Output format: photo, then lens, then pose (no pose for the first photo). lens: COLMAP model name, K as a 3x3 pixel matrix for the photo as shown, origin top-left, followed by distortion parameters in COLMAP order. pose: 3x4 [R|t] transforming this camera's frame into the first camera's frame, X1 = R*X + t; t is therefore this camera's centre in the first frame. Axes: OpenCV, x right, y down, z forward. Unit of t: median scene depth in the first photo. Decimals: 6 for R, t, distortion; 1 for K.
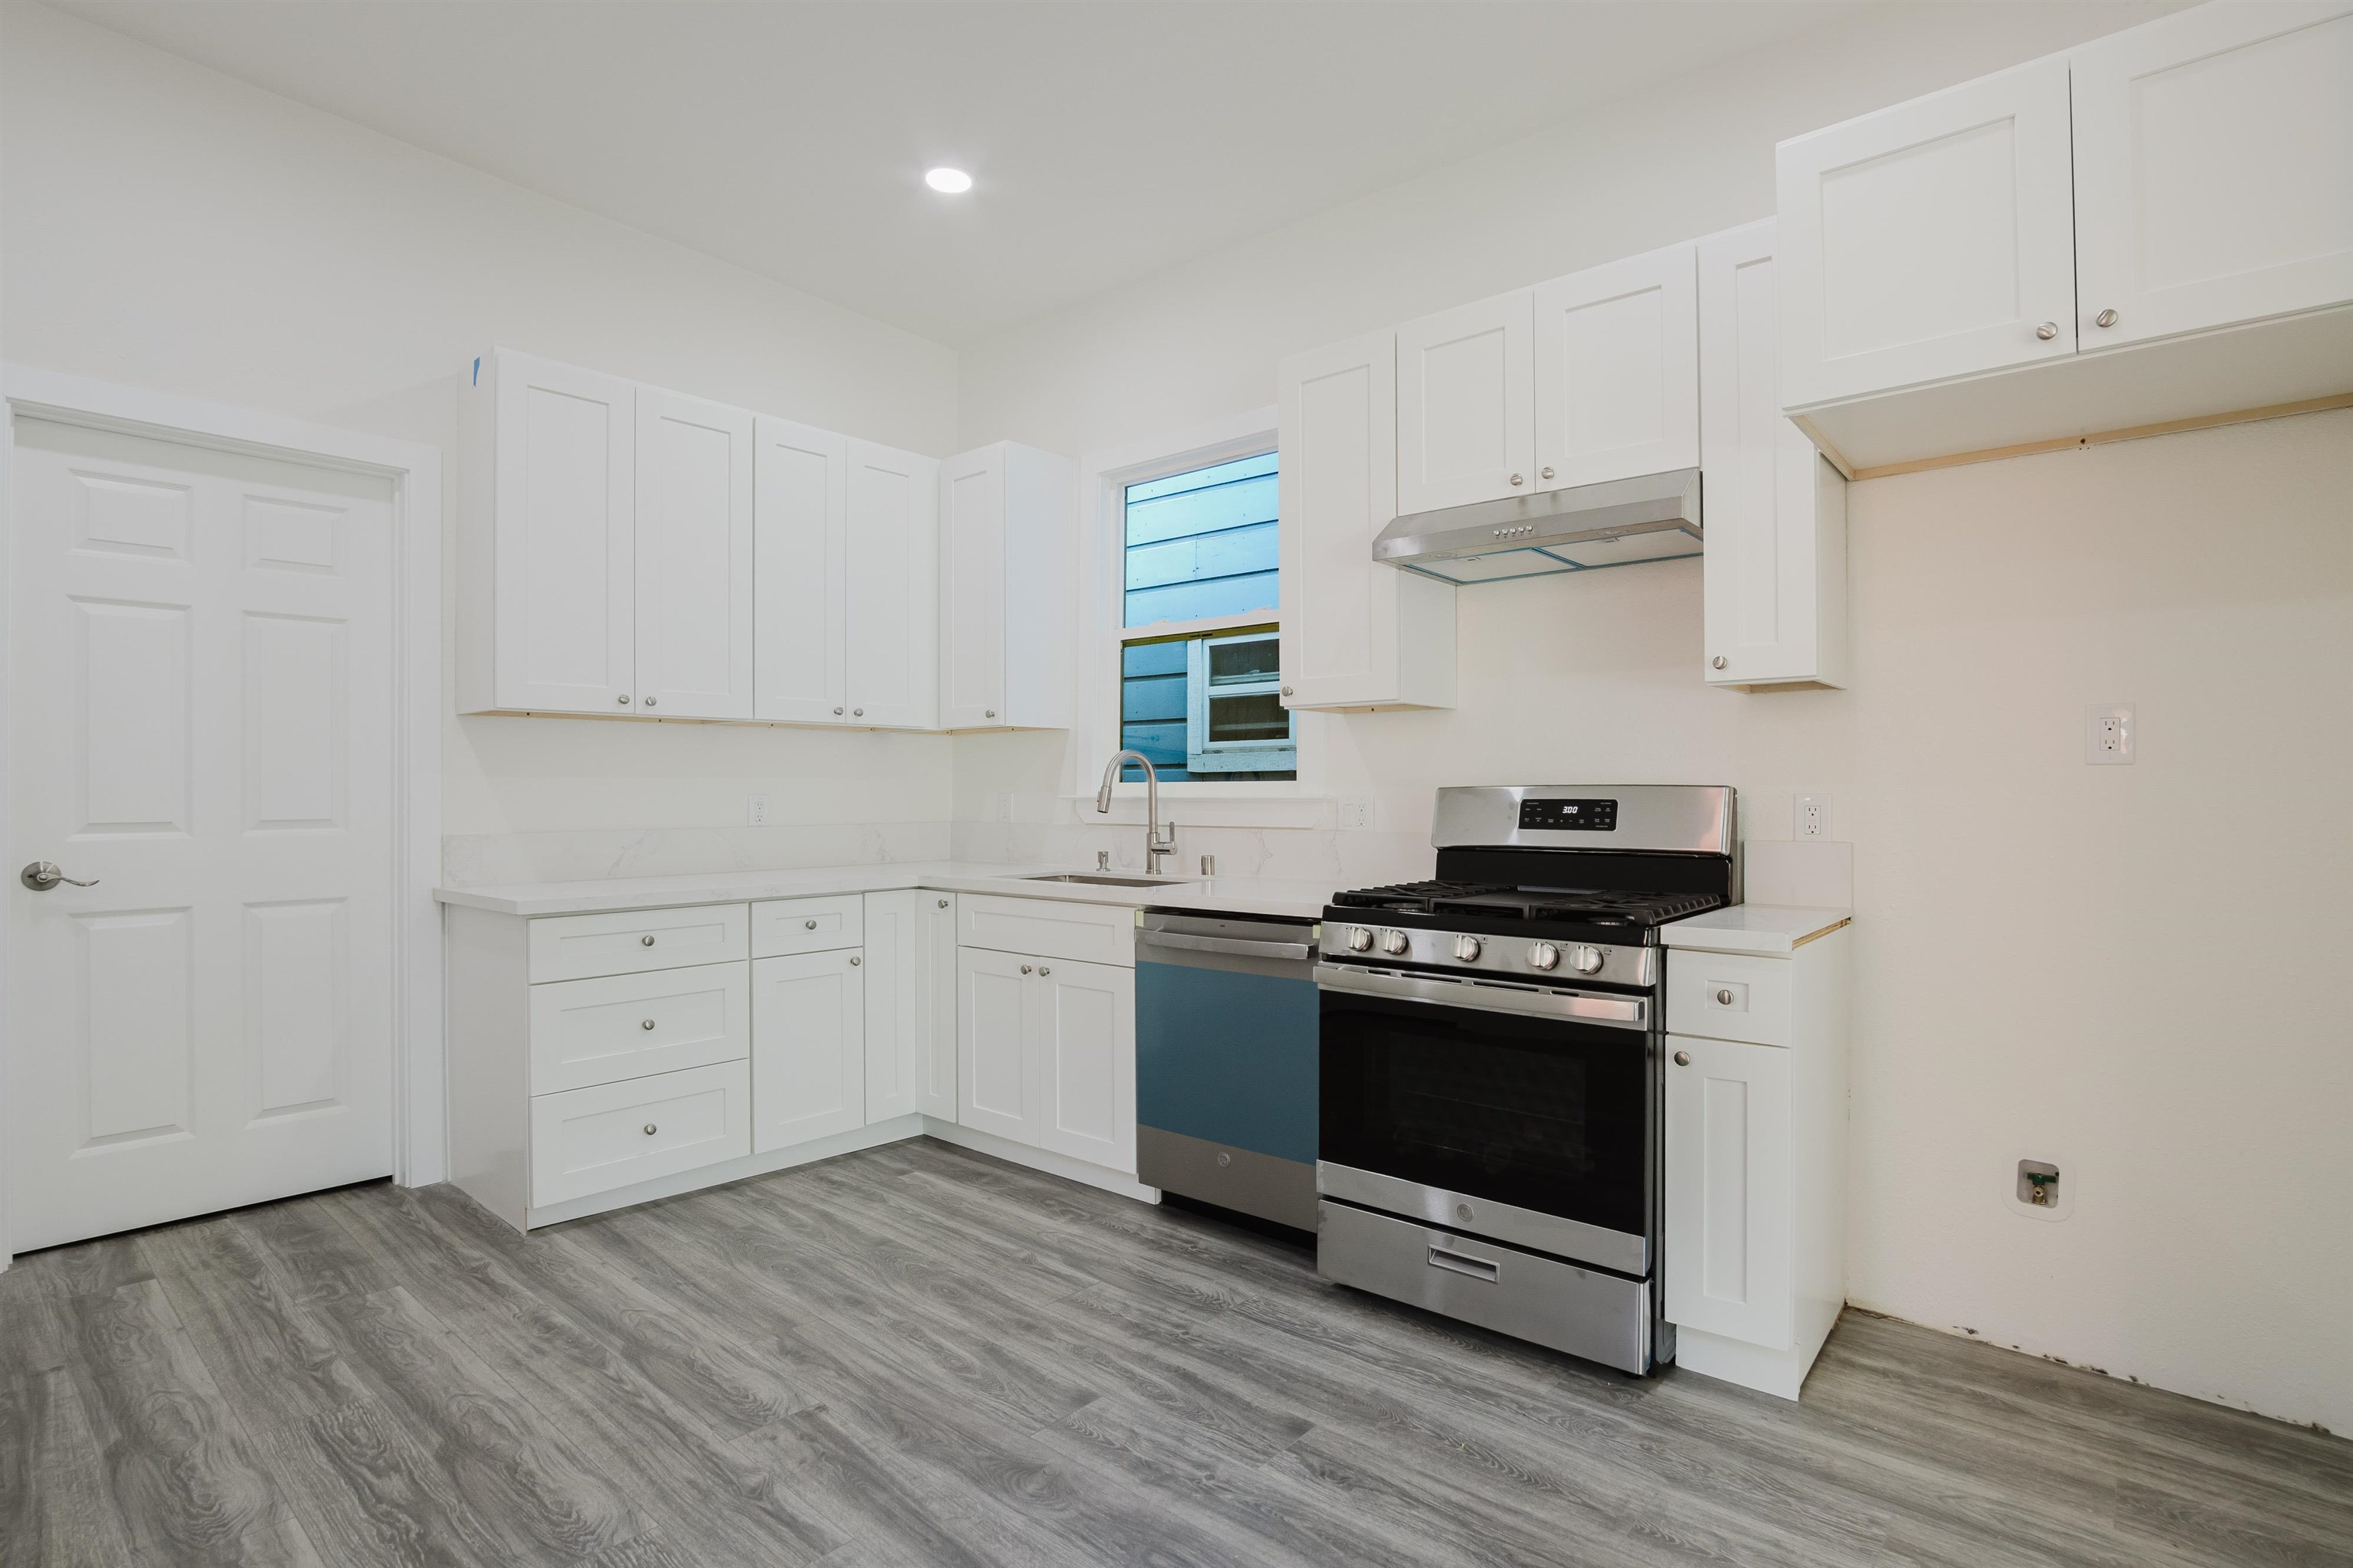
lens RADIAL K [[1129.4, 0, 1199.5], [0, 1129.4, 802.6], [0, 0, 1]] dist [-0.034965, 0.004012]
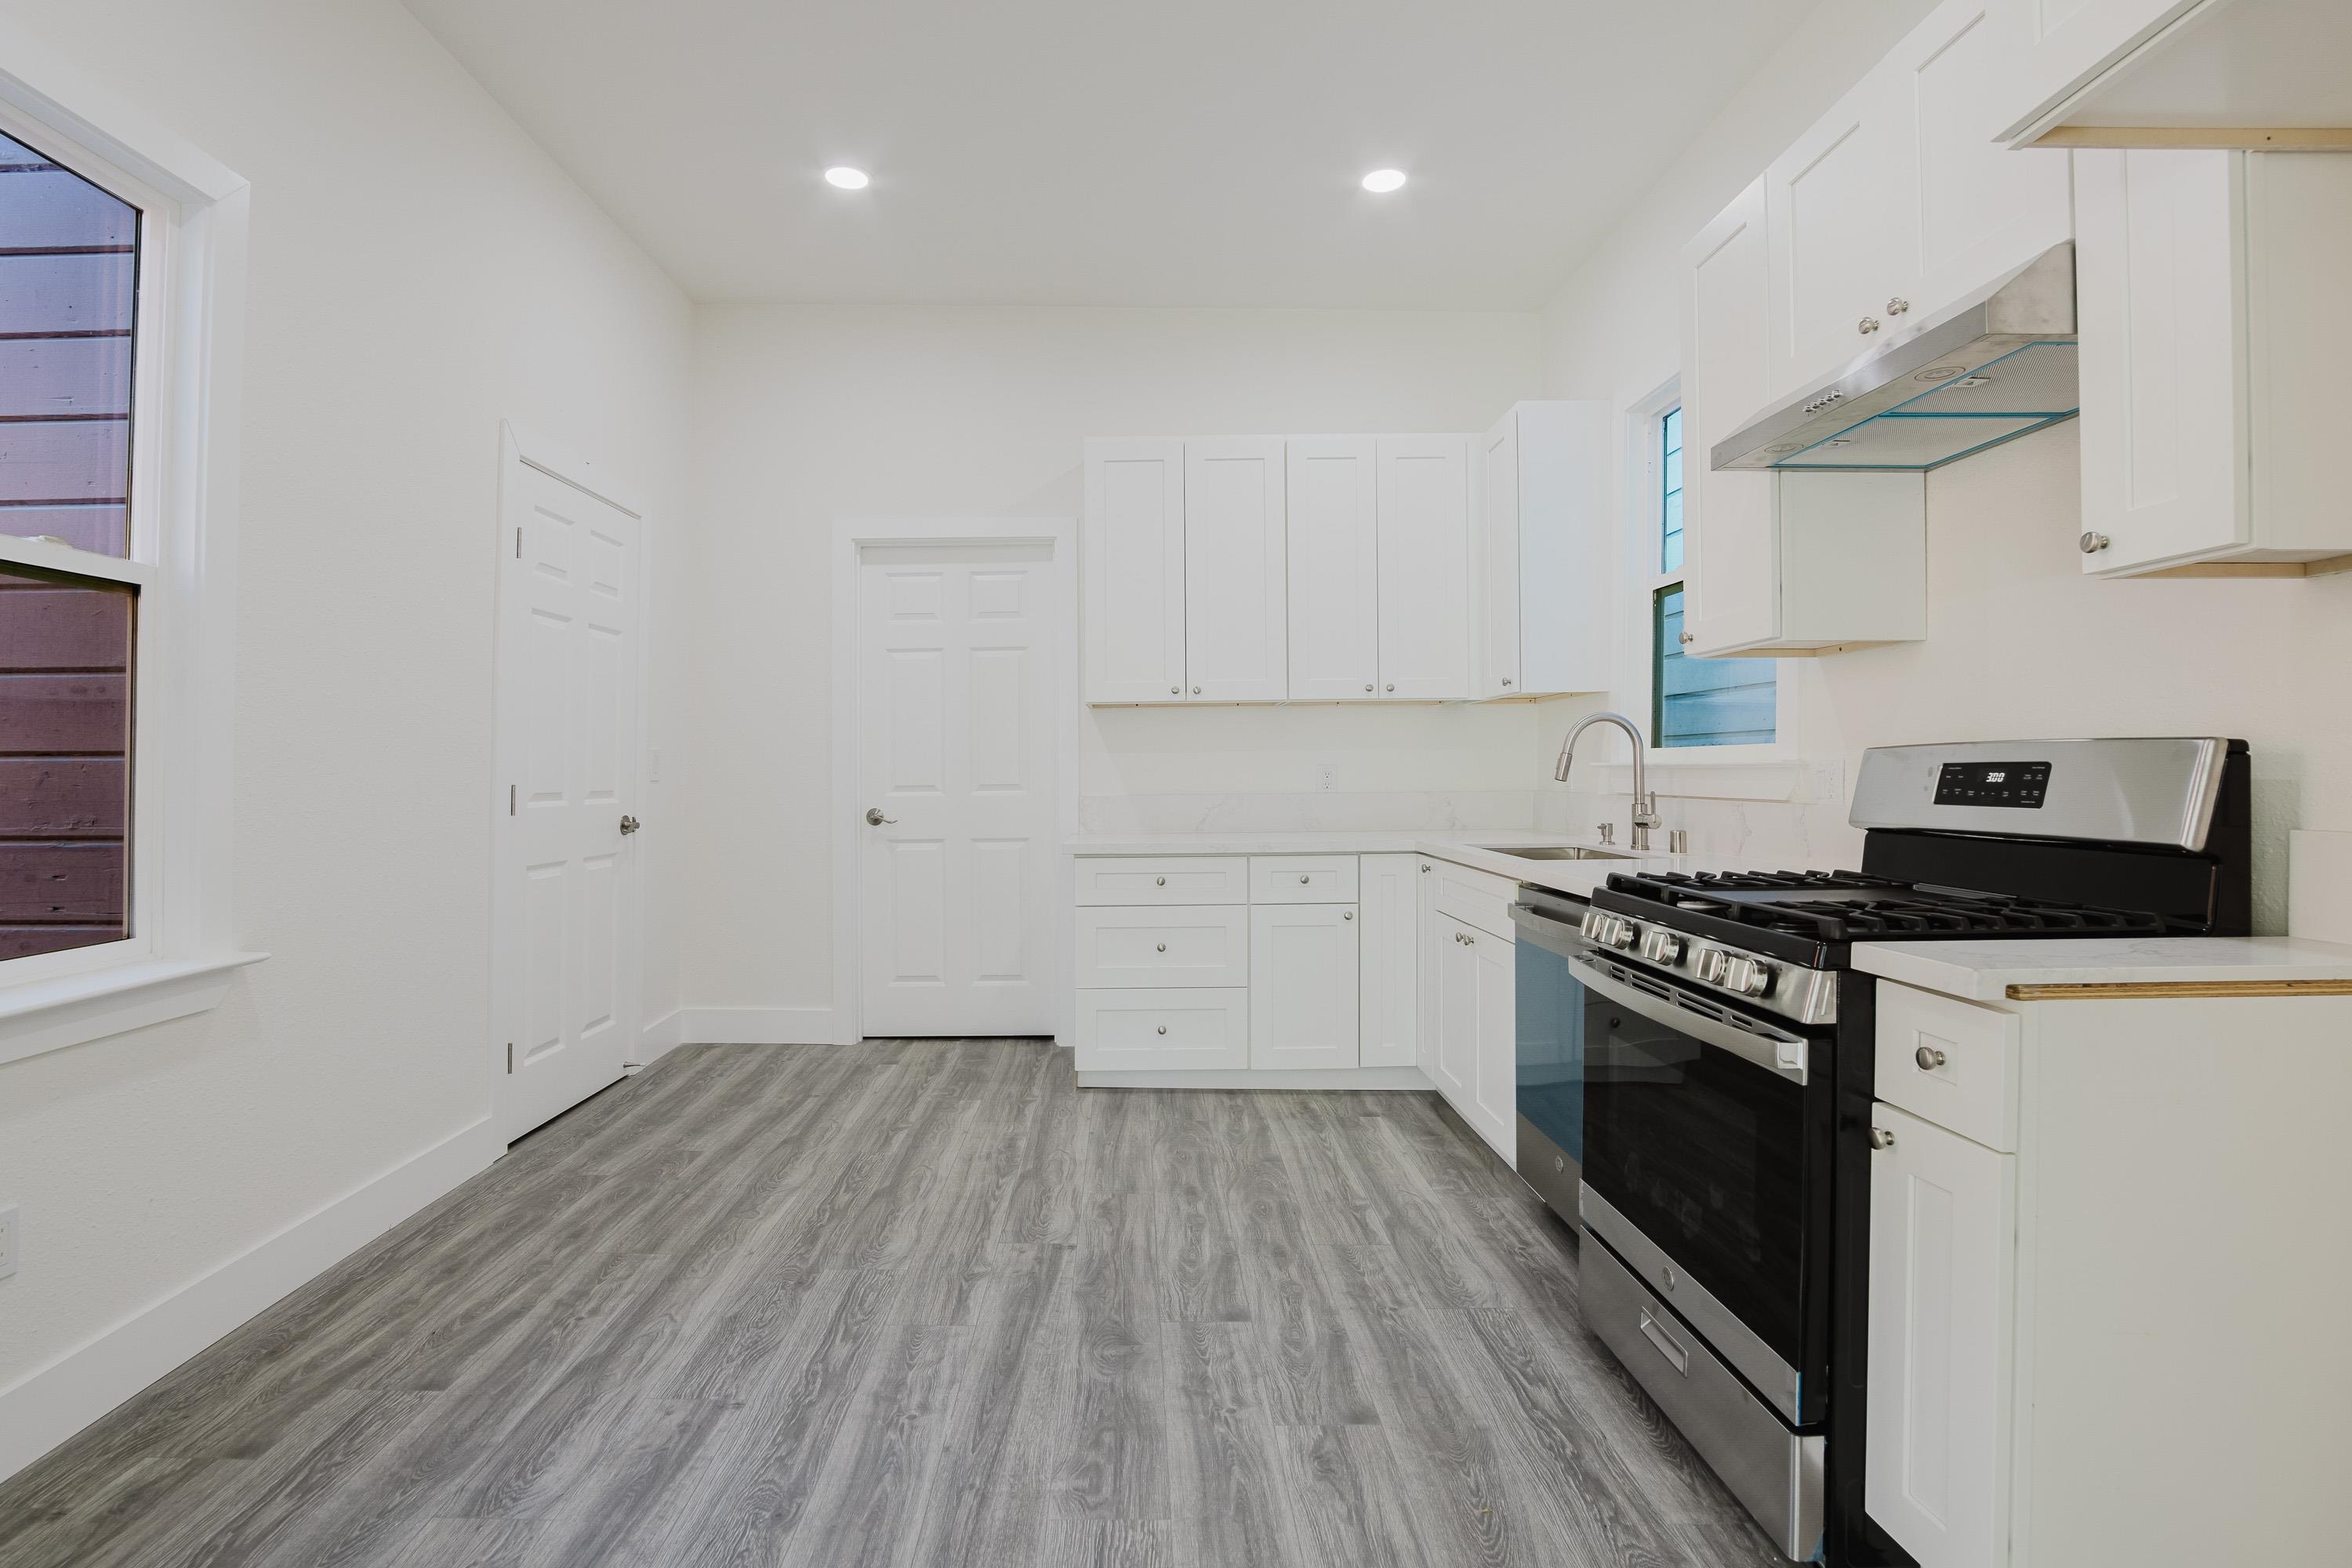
lens RADIAL K [[1128.9, 0, 1172.4], [0, 1128.9, 780.3], [0, 0, 1]] dist [-0.034965, 0.004012]
pose [[0.659876, 0.001528, -0.751373, 0.533999], [0.002619, 0.999987, 0.004335, 0.004224], [0.751370, -0.004828, 0.659863, 0.186895]]
